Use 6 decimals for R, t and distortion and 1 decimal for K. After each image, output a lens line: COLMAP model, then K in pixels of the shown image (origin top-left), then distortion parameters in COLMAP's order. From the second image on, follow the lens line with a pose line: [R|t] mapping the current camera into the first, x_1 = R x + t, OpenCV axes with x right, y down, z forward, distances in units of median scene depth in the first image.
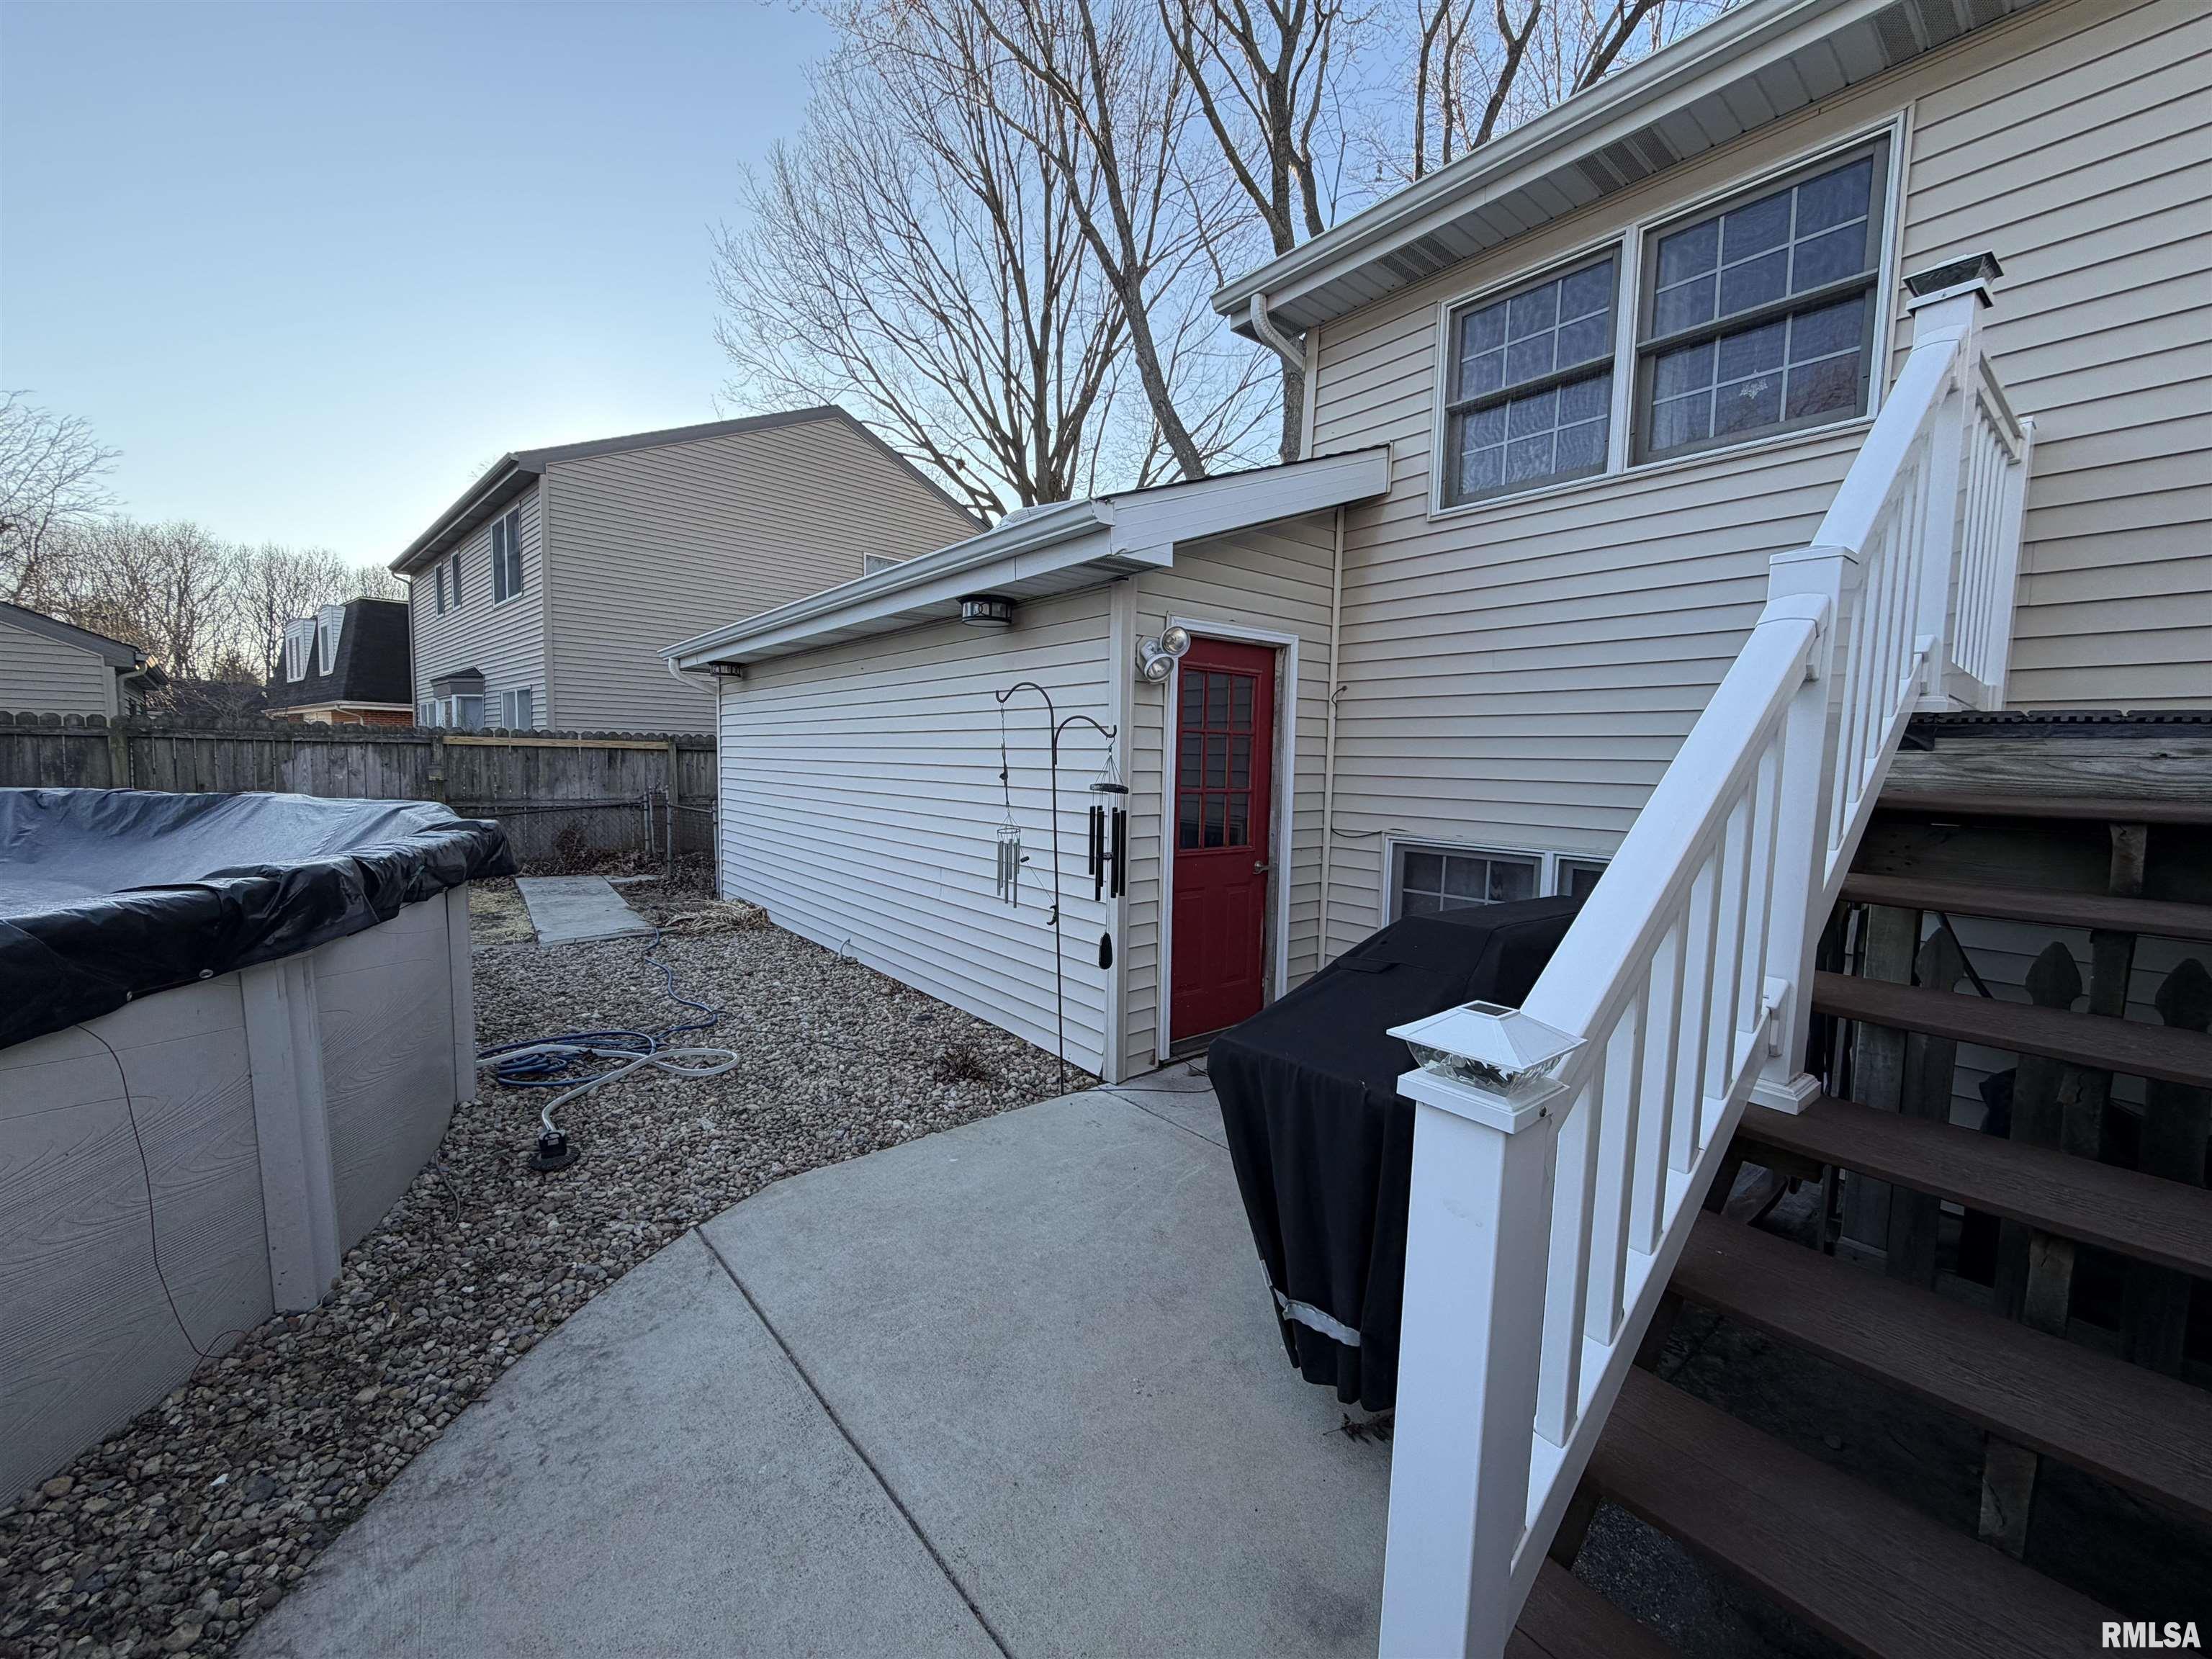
lens RADIAL K [[887.2, 0, 1099.0], [0, 887.2, 821.7], [0, 0, 1]] dist [-0.000123, 0.000552]
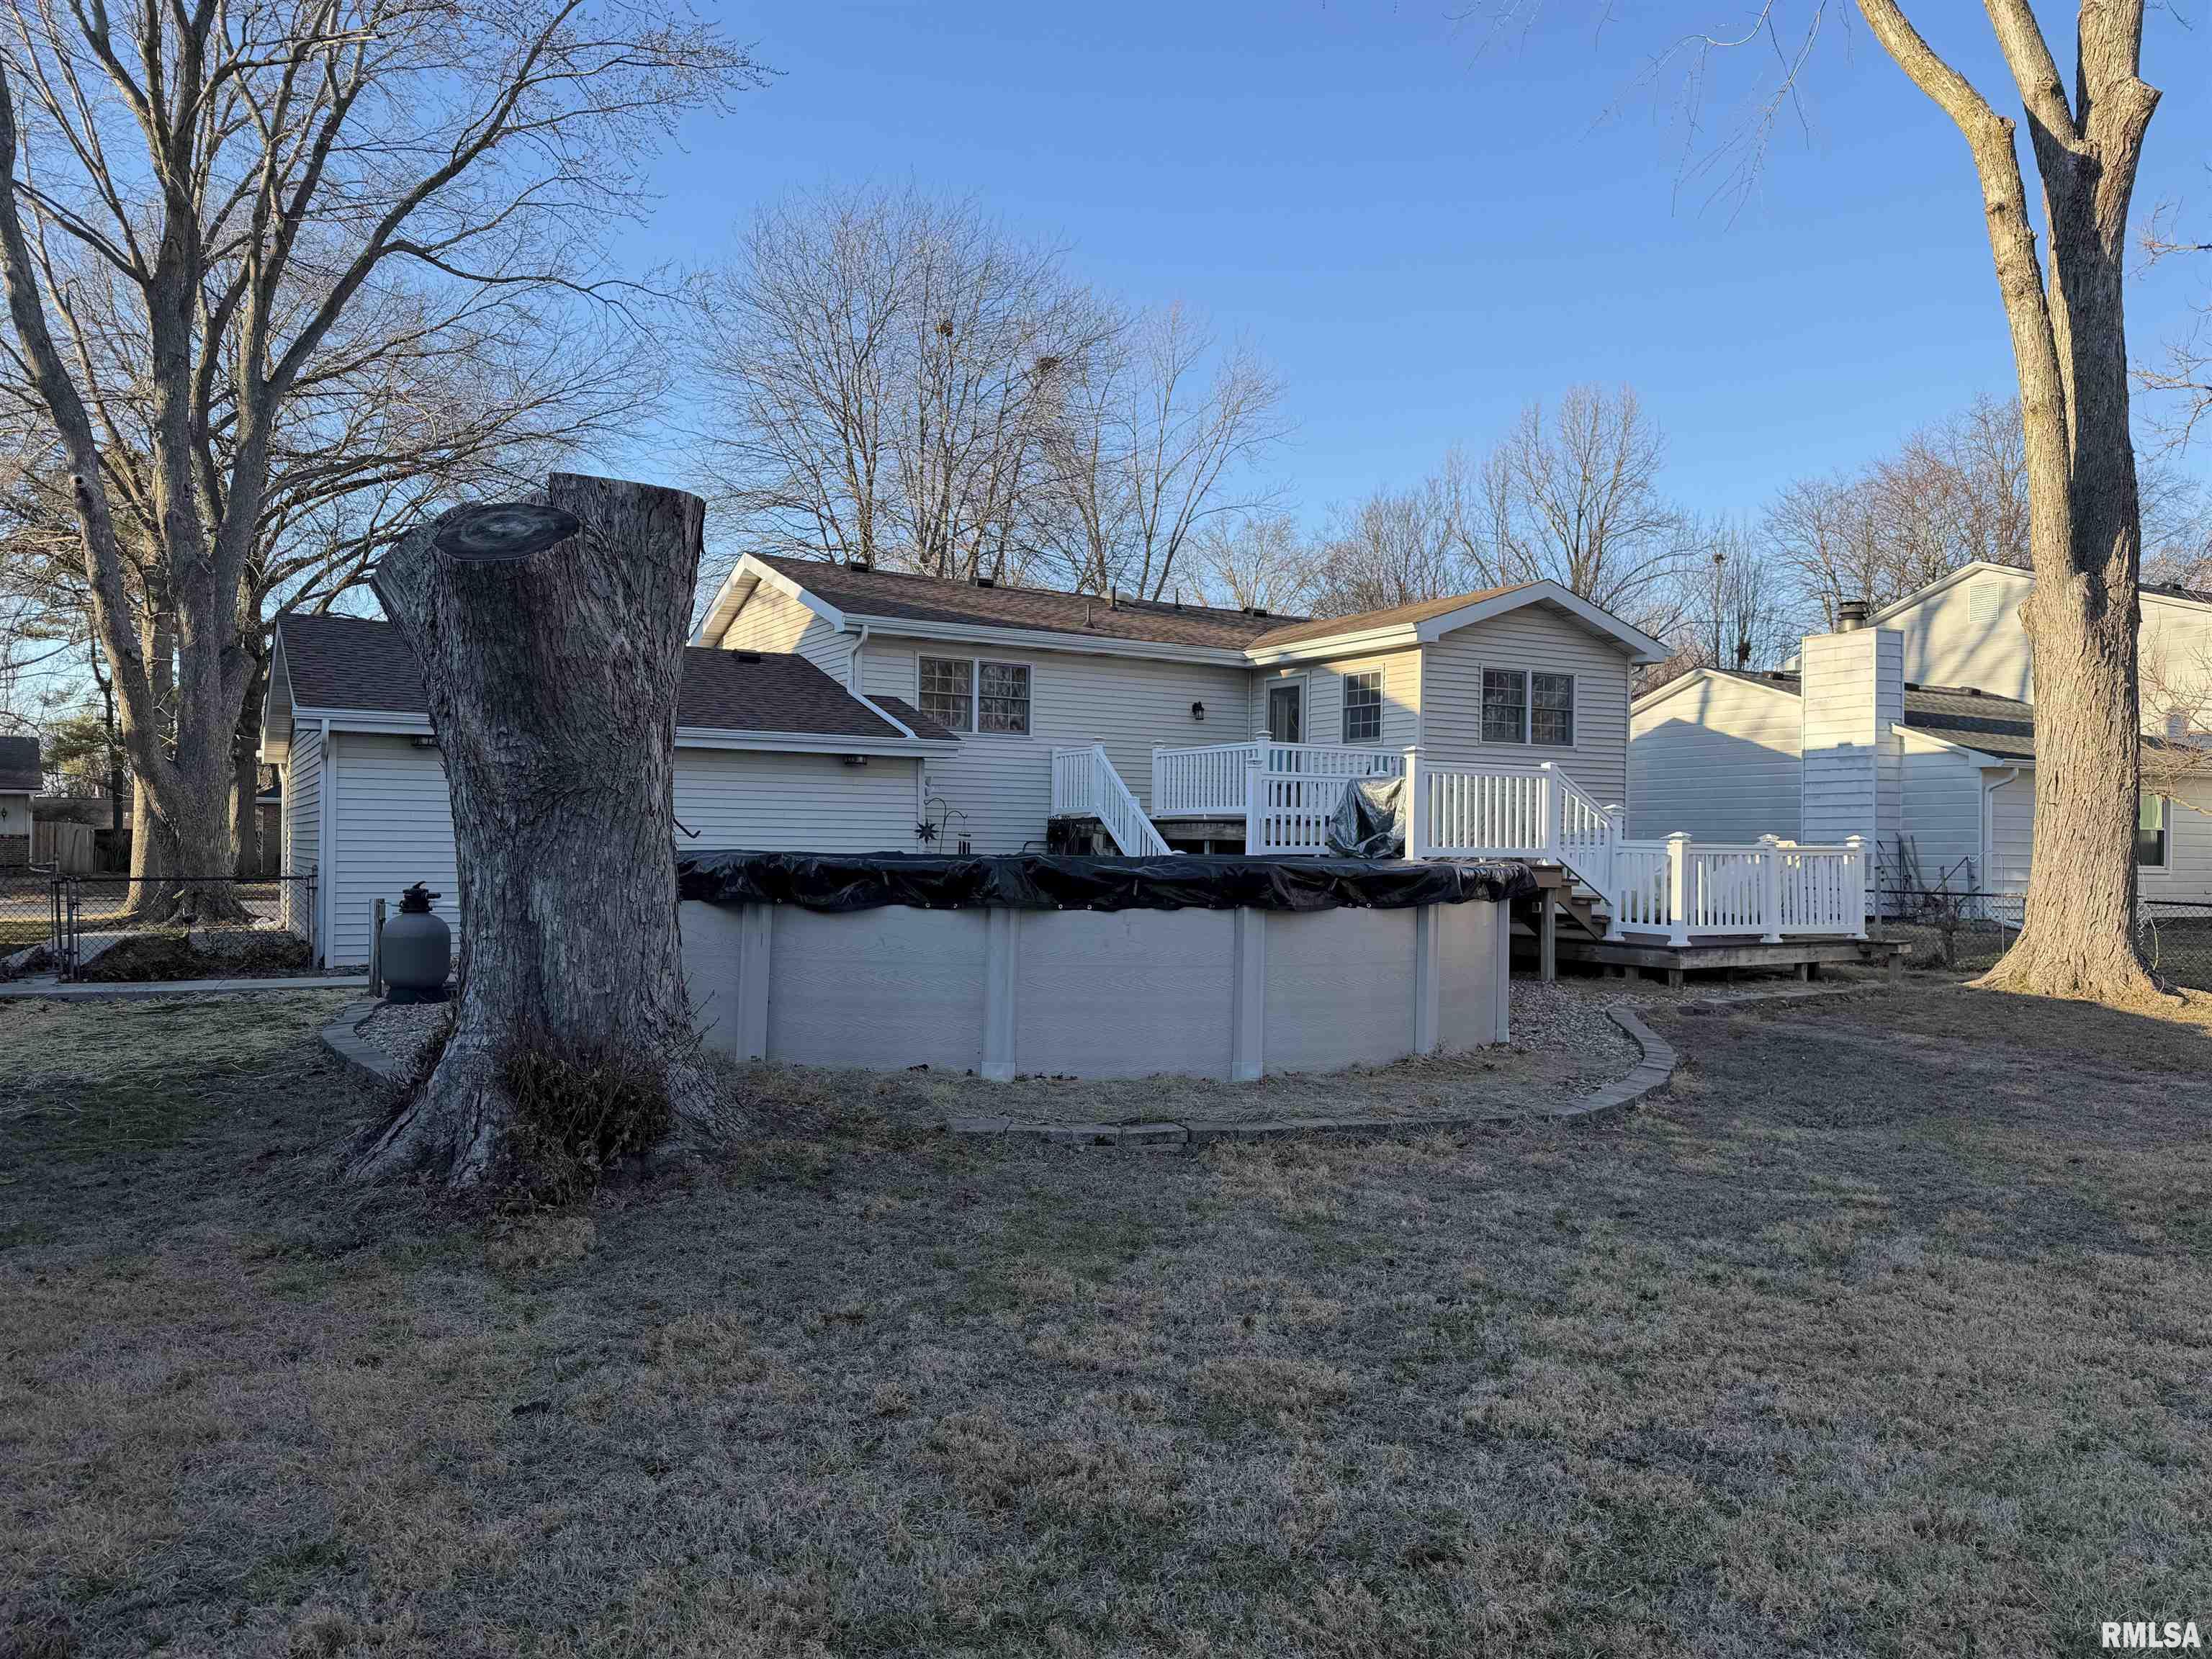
lens RADIAL K [[1554.9, 0, 1107.8], [0, 1554.9, 827.3], [0, 0, 1]] dist [0.045165, -0.051442]
pose [[0.170866, -0.021146, 0.985067, -5.516783], [0.073232, 0.997277, 0.008706, -0.089136], [-0.982569, 0.070651, 0.171950, -0.446697]]
